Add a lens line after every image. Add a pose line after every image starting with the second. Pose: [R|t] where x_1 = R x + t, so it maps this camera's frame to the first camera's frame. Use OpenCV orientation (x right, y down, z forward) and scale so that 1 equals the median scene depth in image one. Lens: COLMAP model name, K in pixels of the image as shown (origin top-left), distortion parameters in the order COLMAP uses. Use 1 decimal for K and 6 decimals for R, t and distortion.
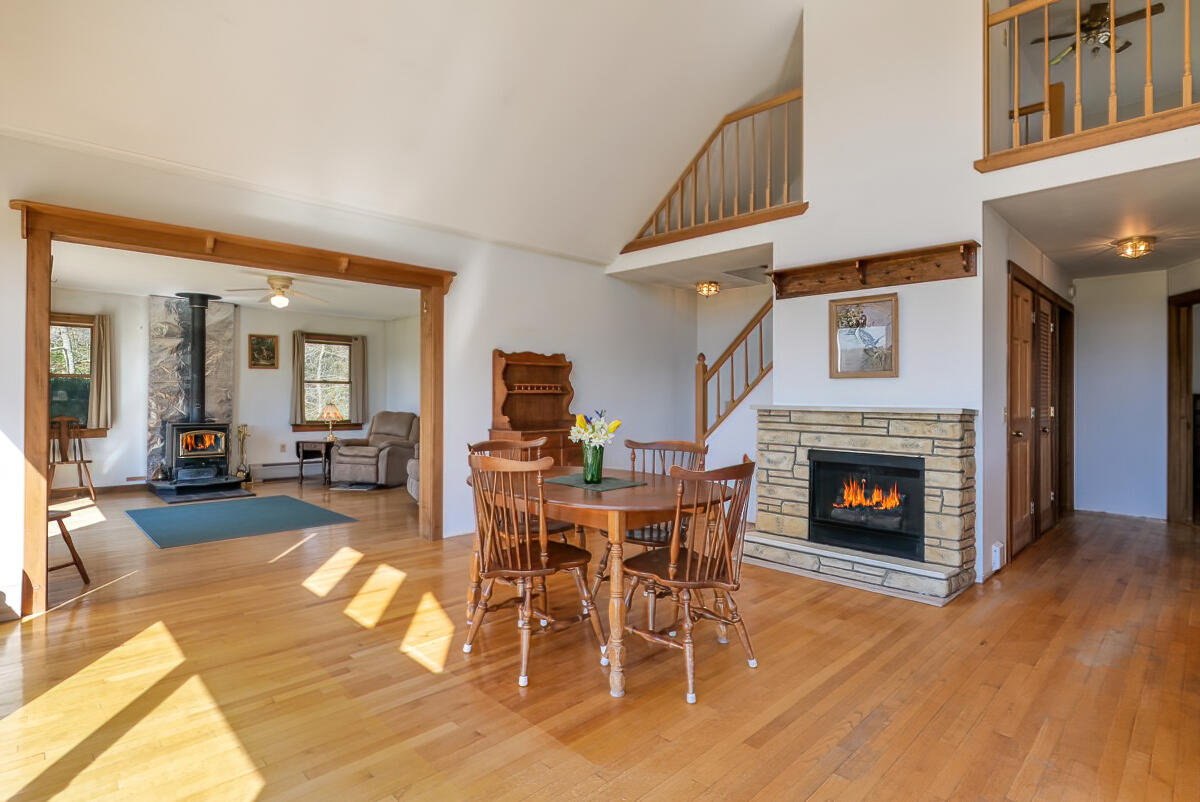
lens RADIAL K [[600.0, 0, 602.7], [0, 600.0, 395.6], [0, 0, 1]] dist [0.017588, -0.000292]
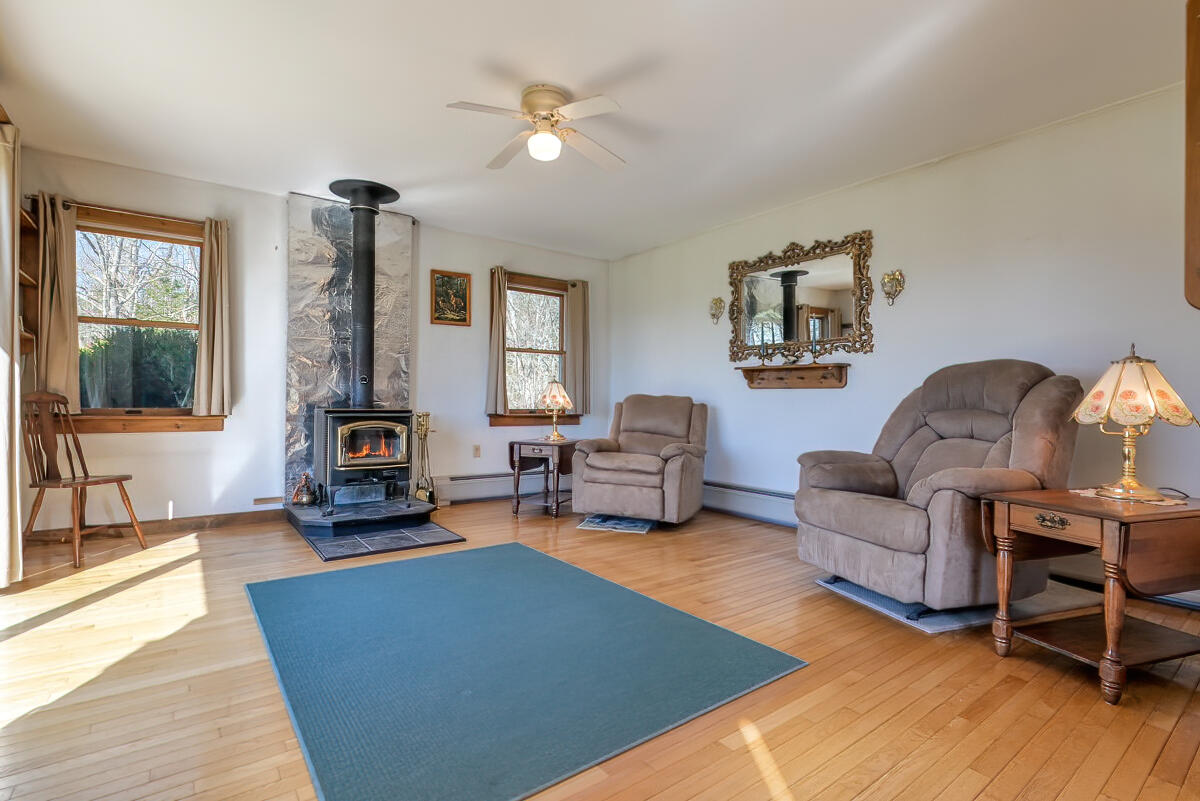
lens RADIAL K [[565.7, 0, 598.3], [0, 565.7, 403.0], [0, 0, 1]] dist [0.002979, 0.000288]
pose [[0.991316, 0.007154, -0.131303, -0.363167], [-0.006006, 0.999940, 0.009138, 0.032709], [0.131361, -0.008270, 0.991300, 0.475443]]
